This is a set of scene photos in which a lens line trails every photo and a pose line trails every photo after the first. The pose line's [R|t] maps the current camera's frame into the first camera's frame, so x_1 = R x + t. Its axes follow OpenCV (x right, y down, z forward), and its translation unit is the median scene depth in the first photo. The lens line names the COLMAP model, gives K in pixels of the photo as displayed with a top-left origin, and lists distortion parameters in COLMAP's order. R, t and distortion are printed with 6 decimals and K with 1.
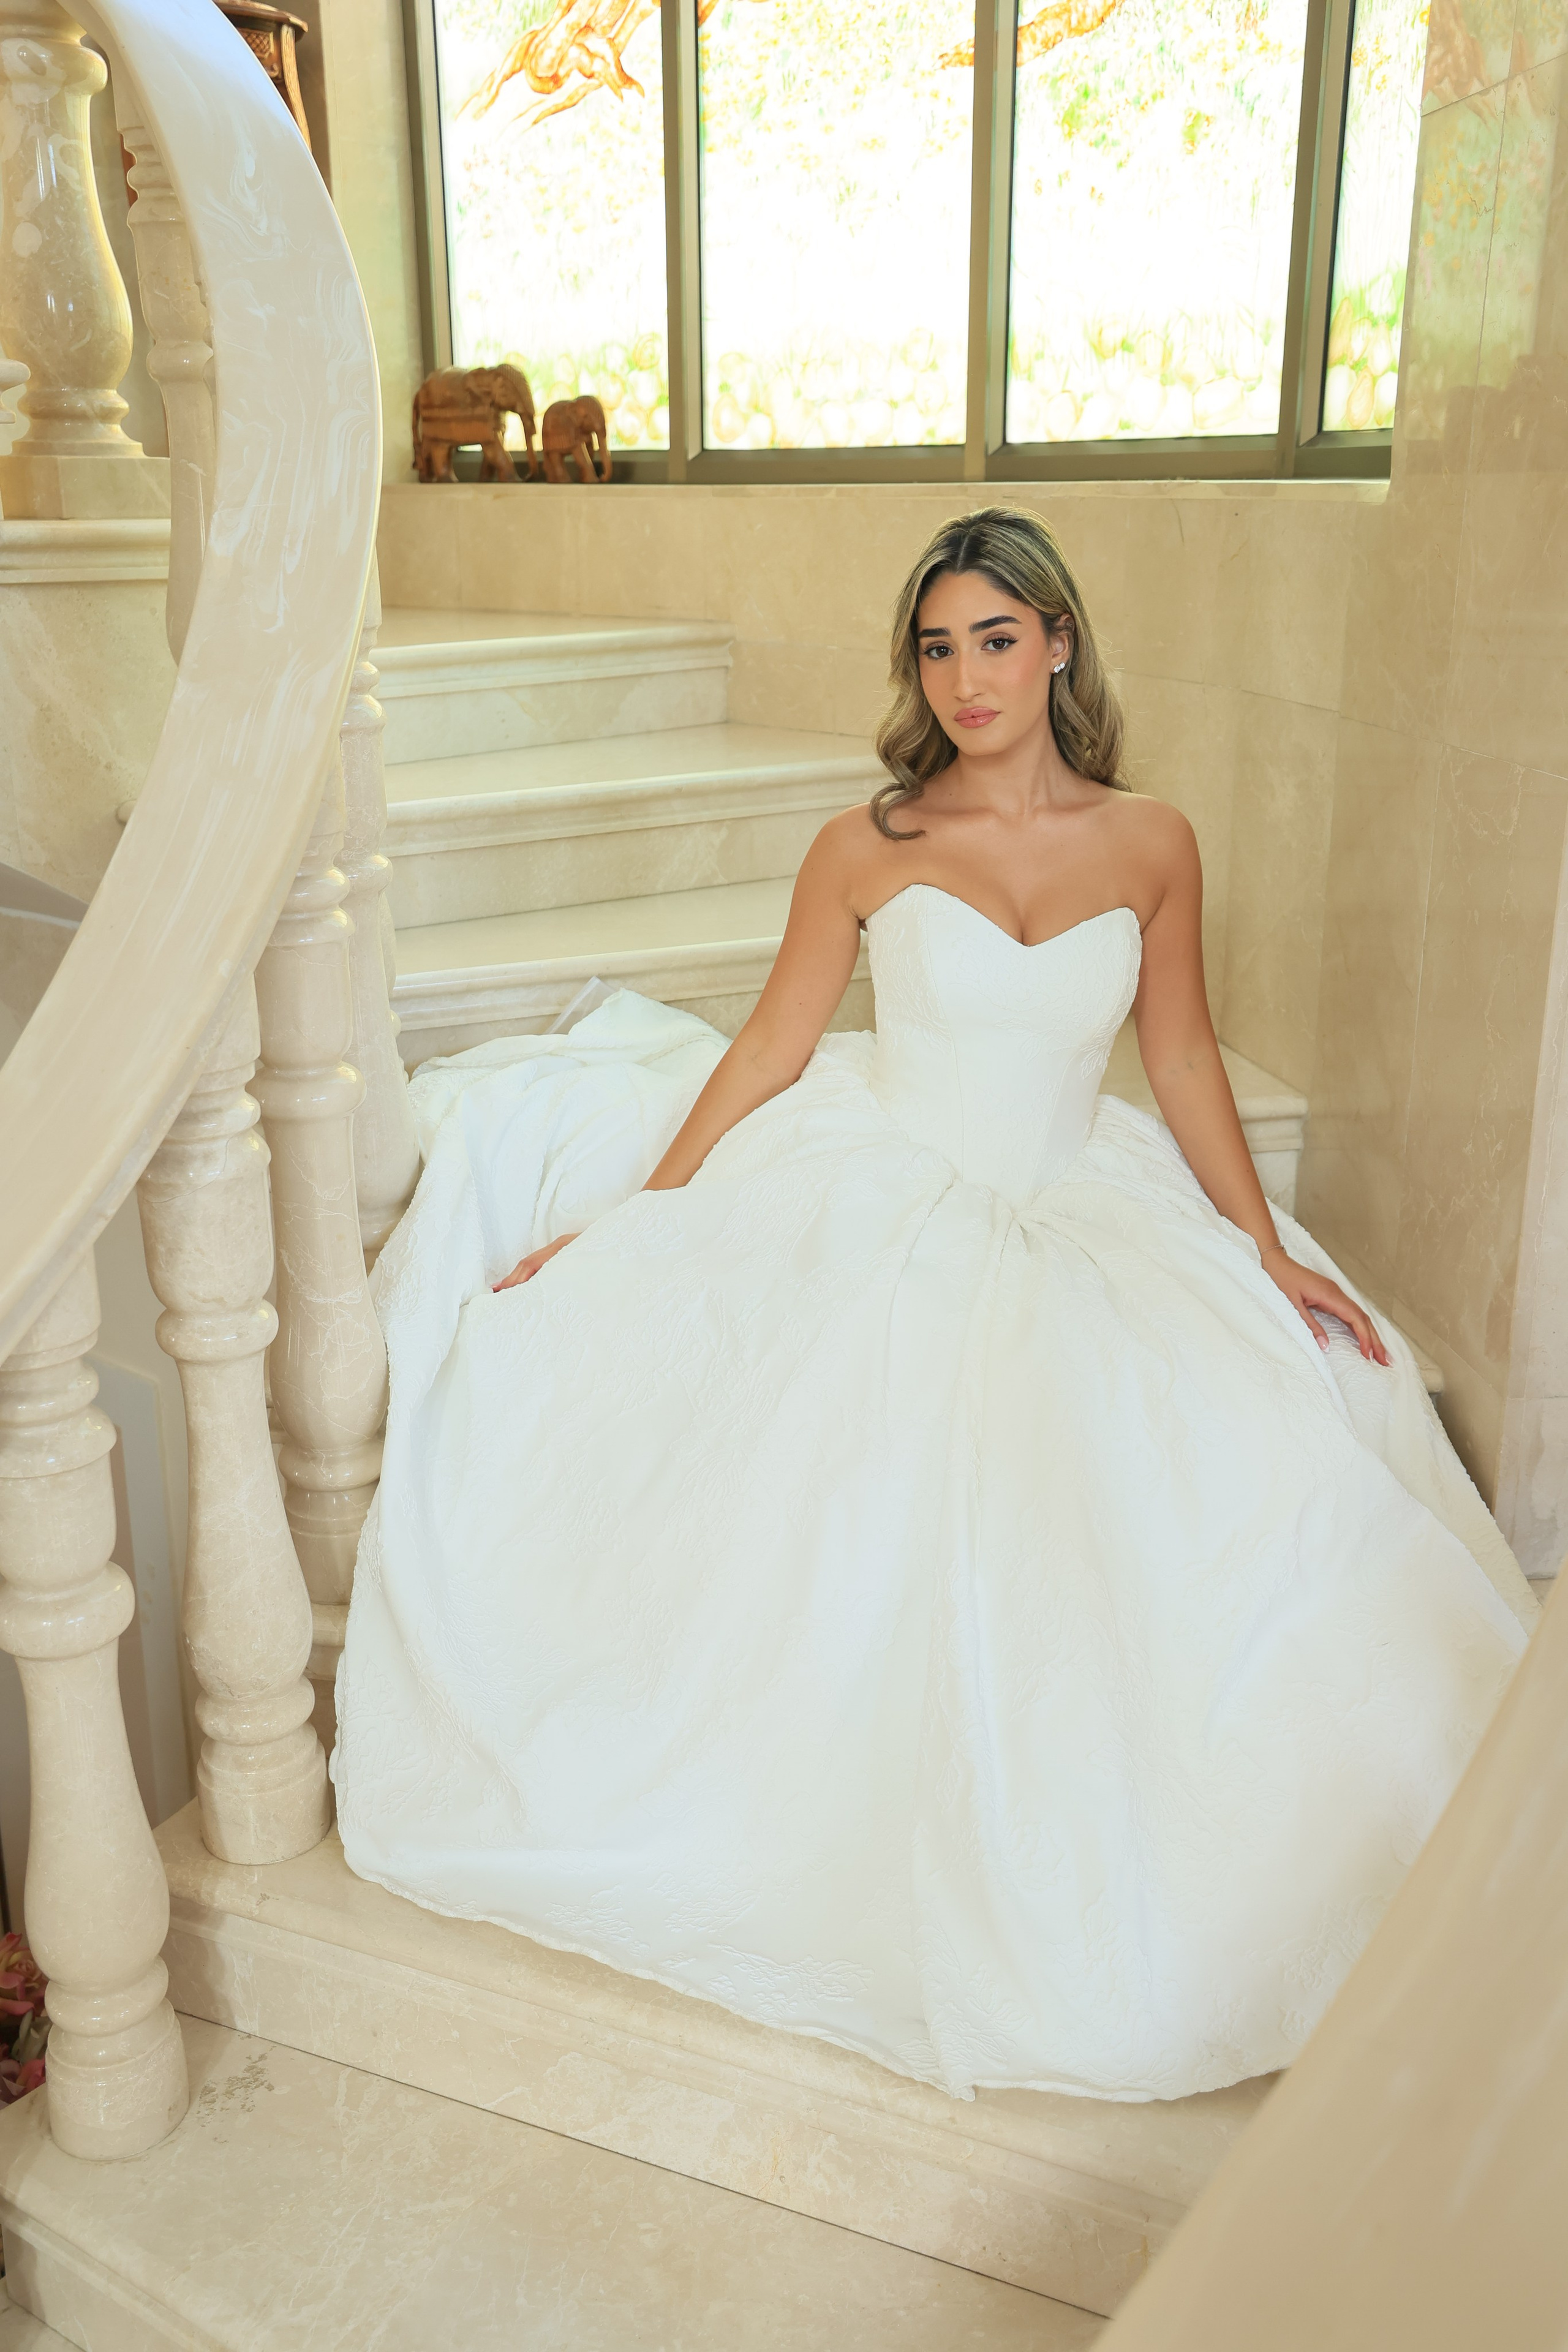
lens RADIAL K [[2211.8, 0, 765.5], [0, 2211.8, 1207.8], [0, 0, 1]] dist [0.028766, 0.079616]
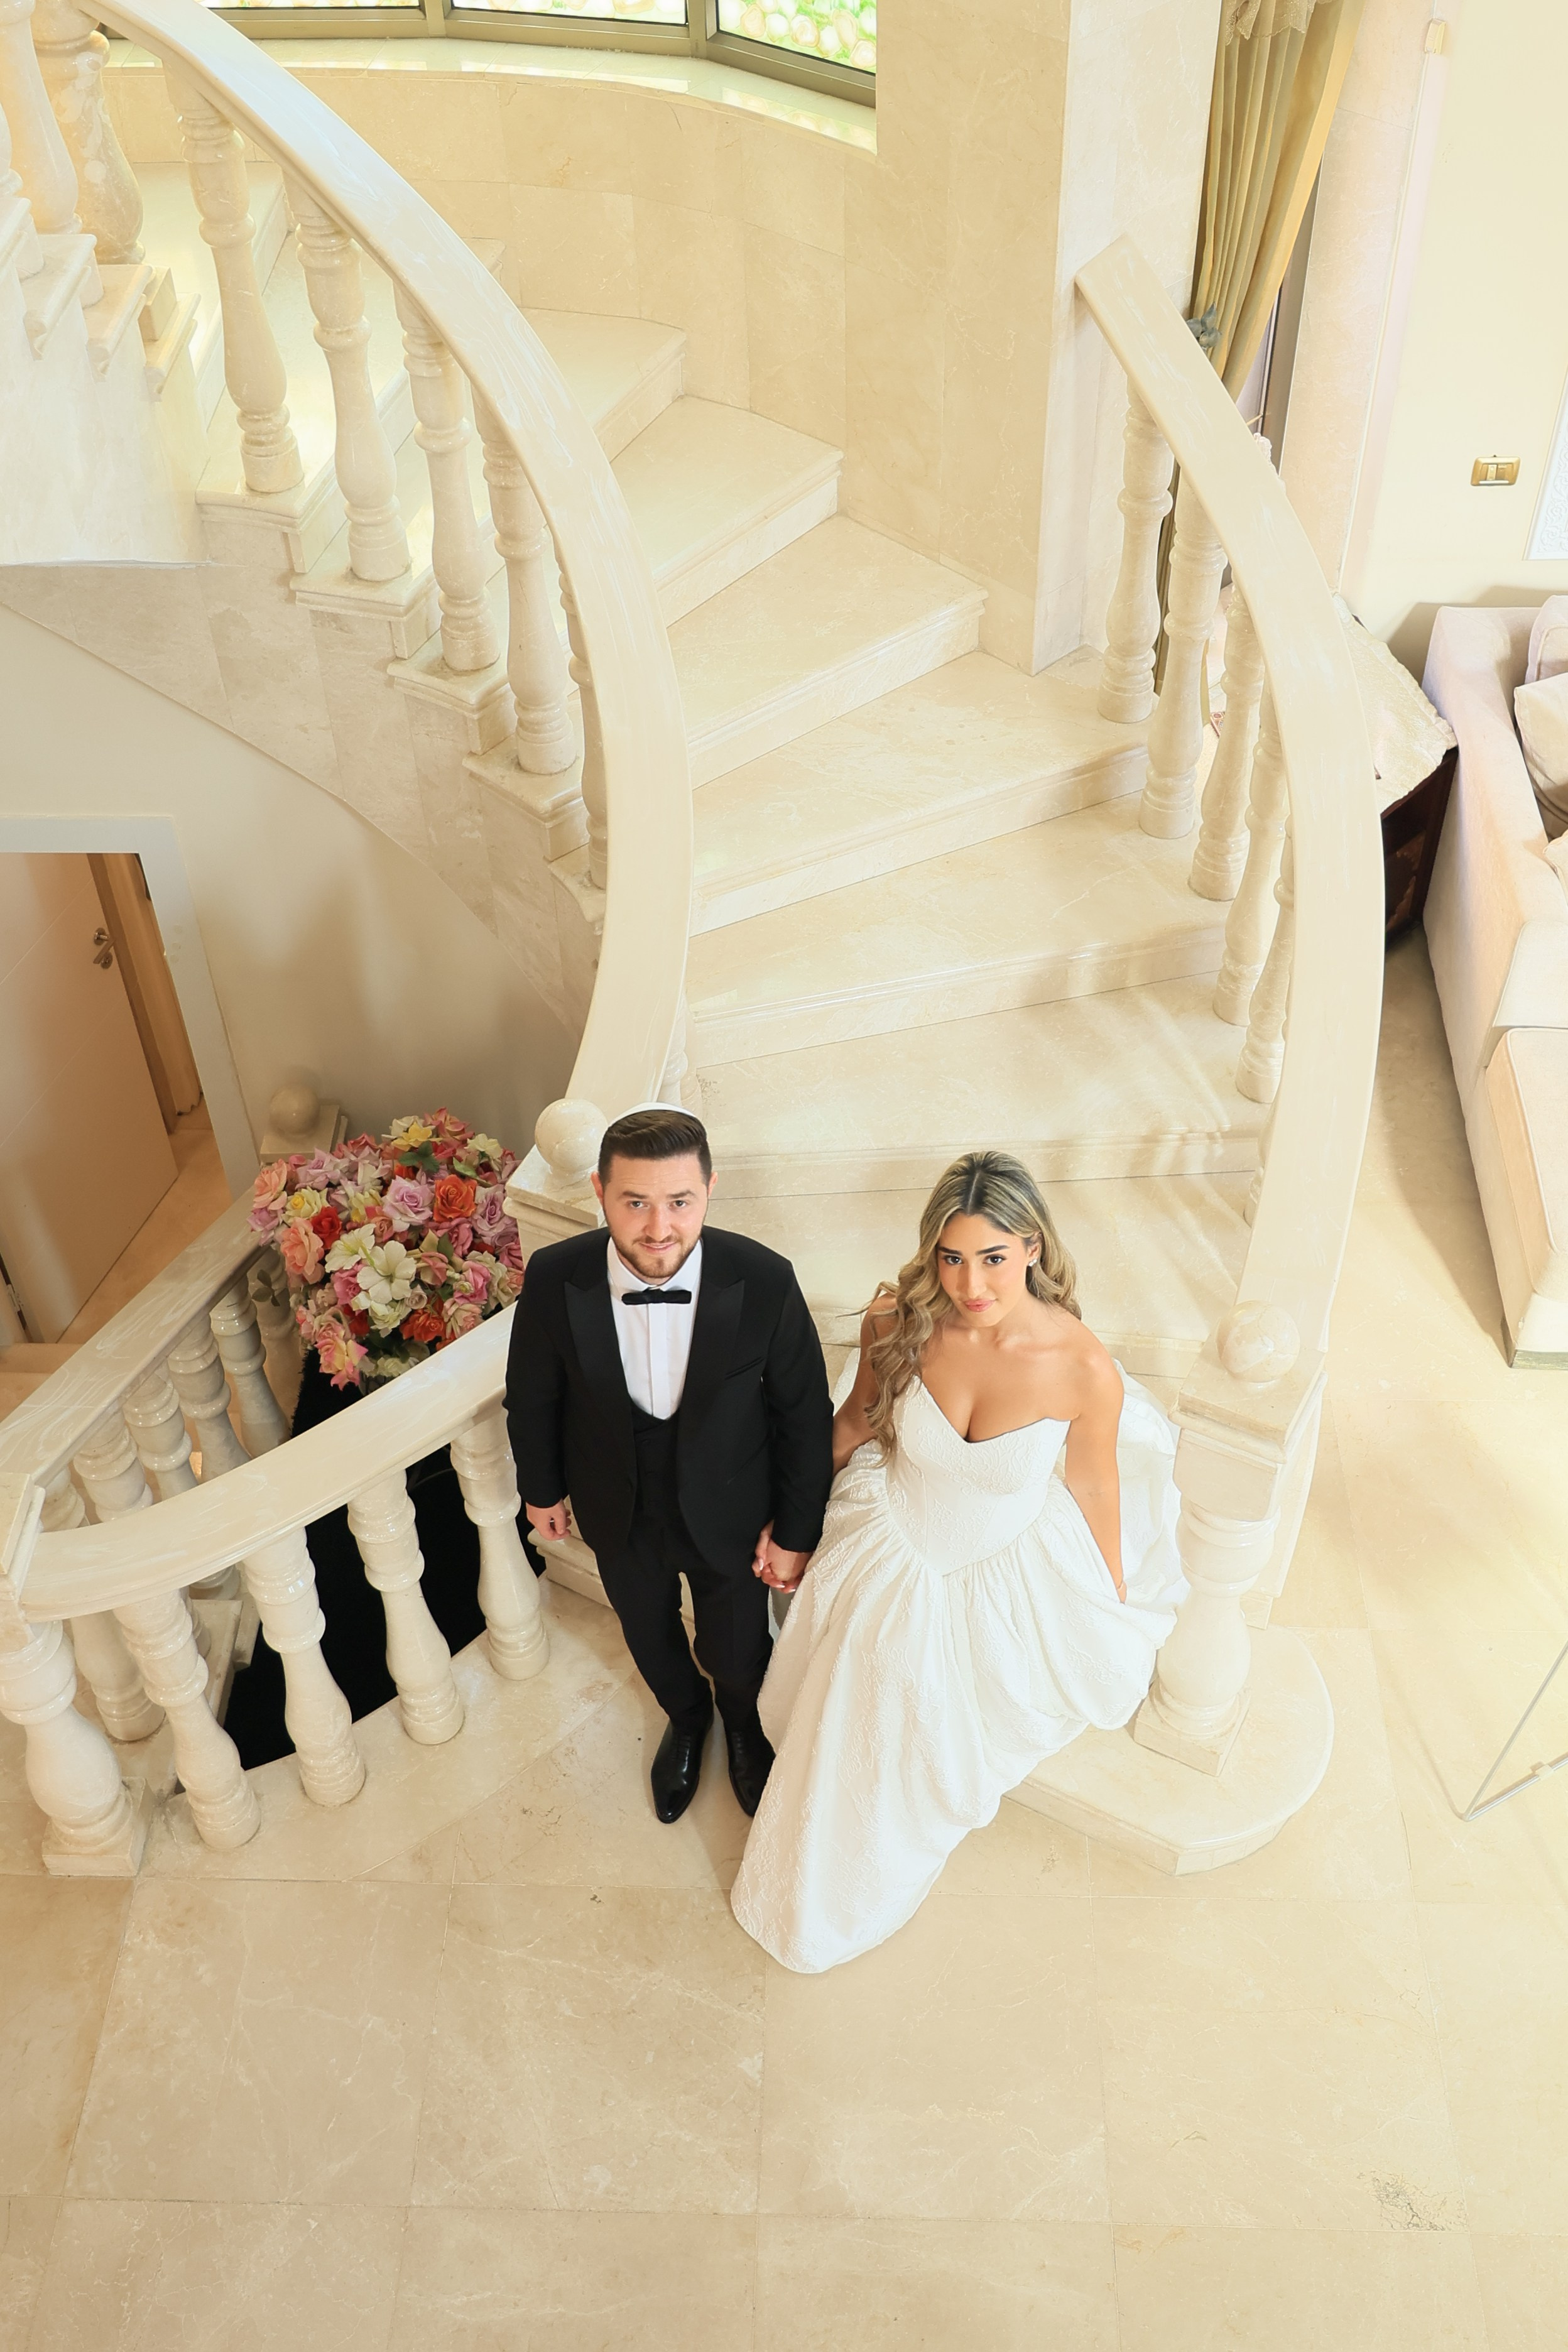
lens RADIAL K [[2368.4, 0, 784.0], [0, 2368.4, 1176.0], [0, 0, 1]] dist [-0.002217, 0.029299]
pose [[0.784051, -0.452332, 0.425042, -0.930294], [0.212121, 0.838818, 0.501387, -0.549485], [-0.583326, -0.302952, 0.753625, -0.685839]]
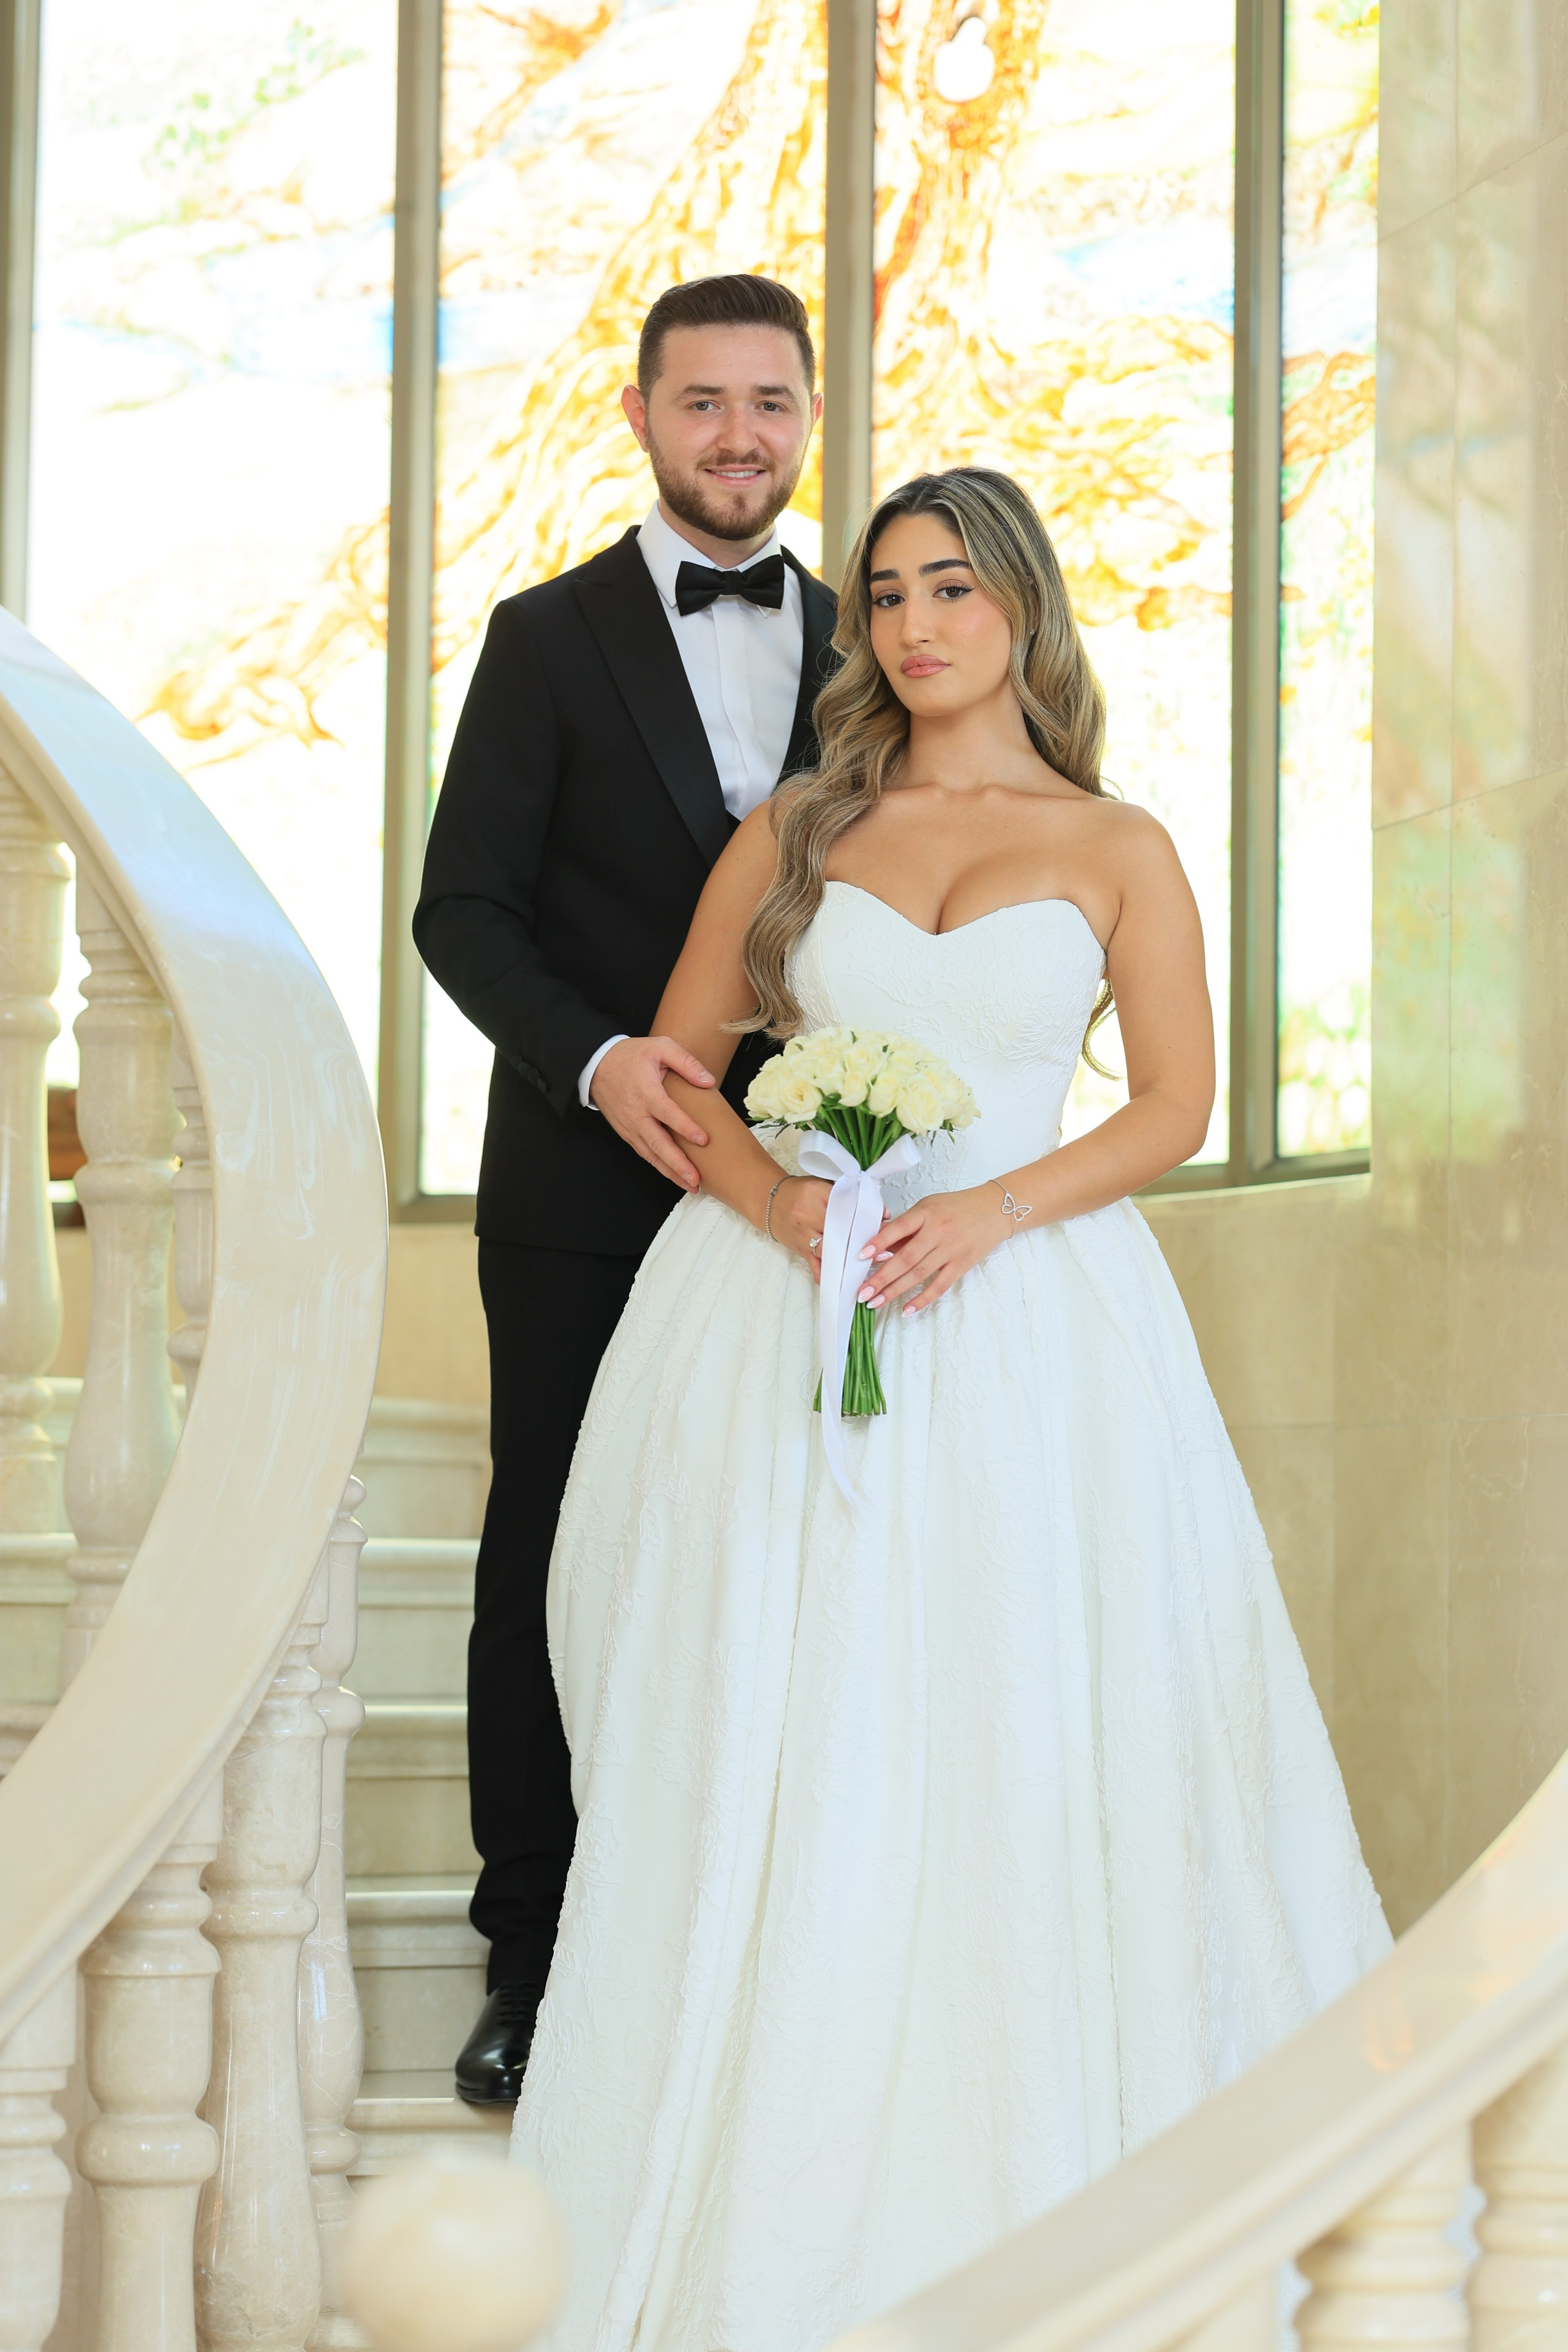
lens RADIAL K [[5792.7, 0, 788.2], [0, 5792.7, 1119.3], [0, 0, 1]] dist [0.053522, -0.707448]
pose [[0.984288, 0.034442, 0.173179, -0.331918], [0.034444, 0.924496, -0.379633, 0.492959], [-0.173179, 0.379633, 0.908784, -1.020568]]
